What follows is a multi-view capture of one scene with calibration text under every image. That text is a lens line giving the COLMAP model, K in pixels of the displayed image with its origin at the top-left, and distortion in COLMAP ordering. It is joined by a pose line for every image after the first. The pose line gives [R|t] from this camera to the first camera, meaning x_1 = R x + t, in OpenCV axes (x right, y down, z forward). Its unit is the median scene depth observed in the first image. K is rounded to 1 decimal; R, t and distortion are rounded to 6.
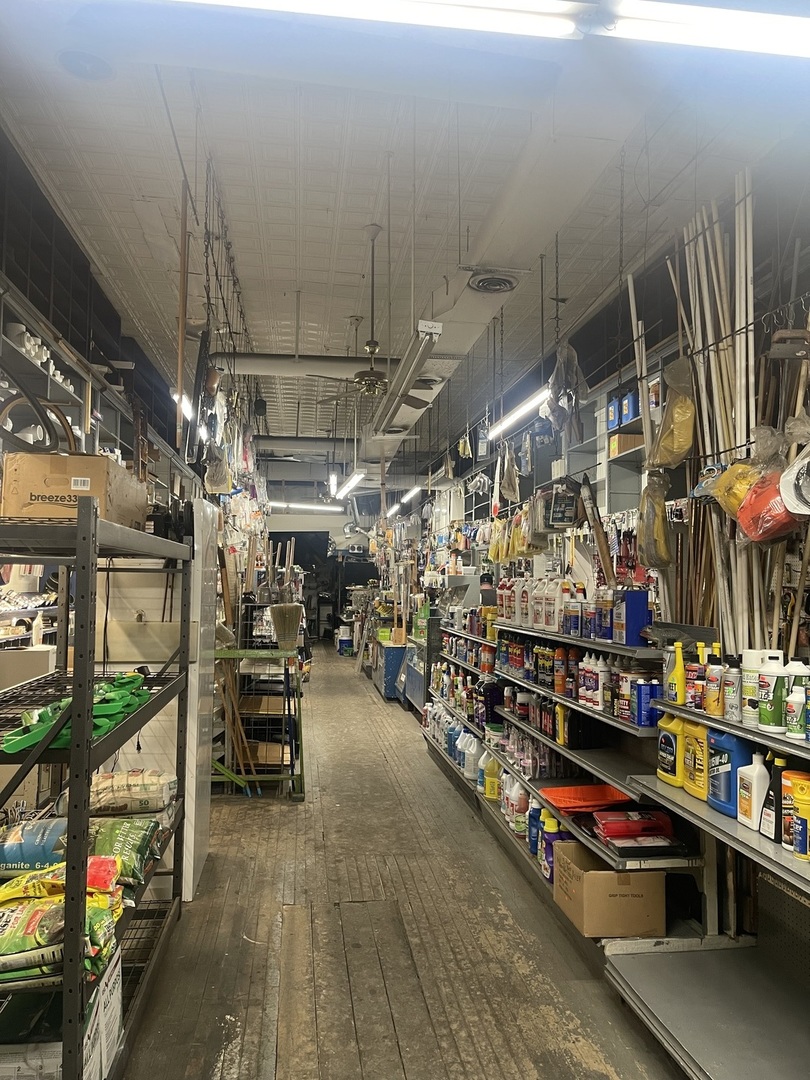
lens RADIAL K [[810.6, 0, 405.5], [0, 810.6, 539.0], [0, 0, 1]] dist [-0.002446, -0.000212]
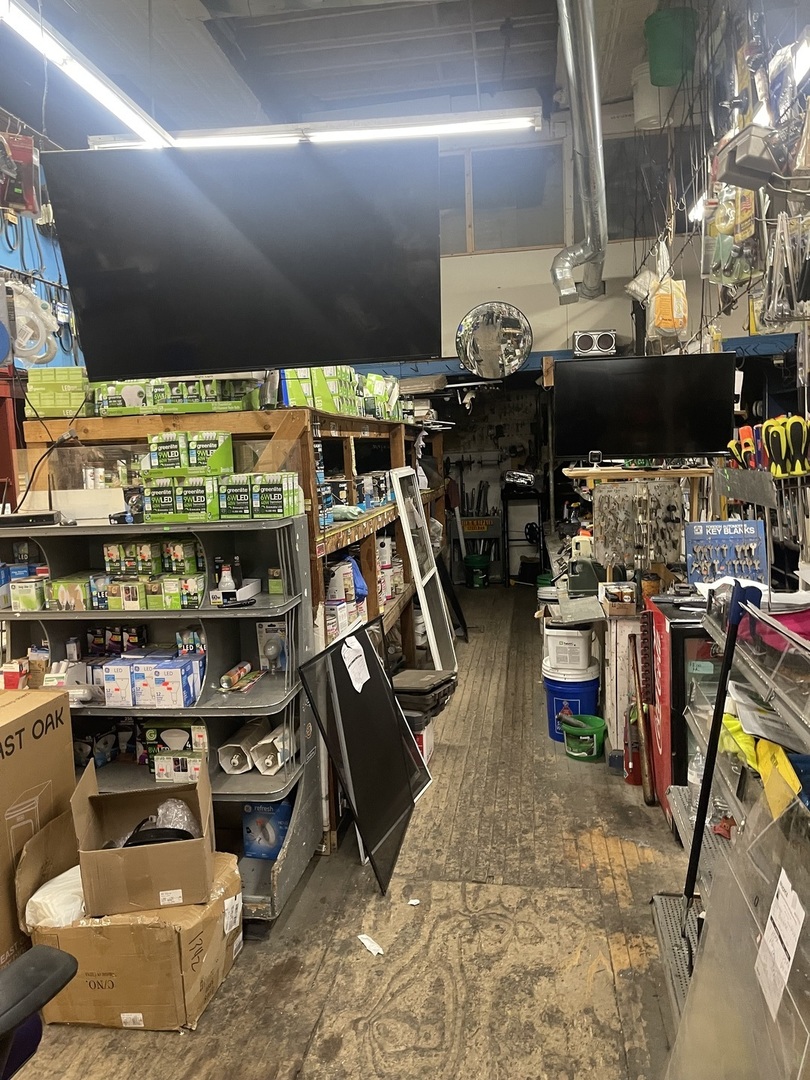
lens RADIAL K [[810.6, 0, 406.8], [0, 810.6, 539.4], [0, 0, 1]] dist [-0.002446, -0.000212]
pose [[0.961492, -0.018803, -0.274190, -0.046034], [0.064912, 0.984968, 0.160078, 0.032803], [0.267058, -0.171712, 0.948259, 0.655614]]
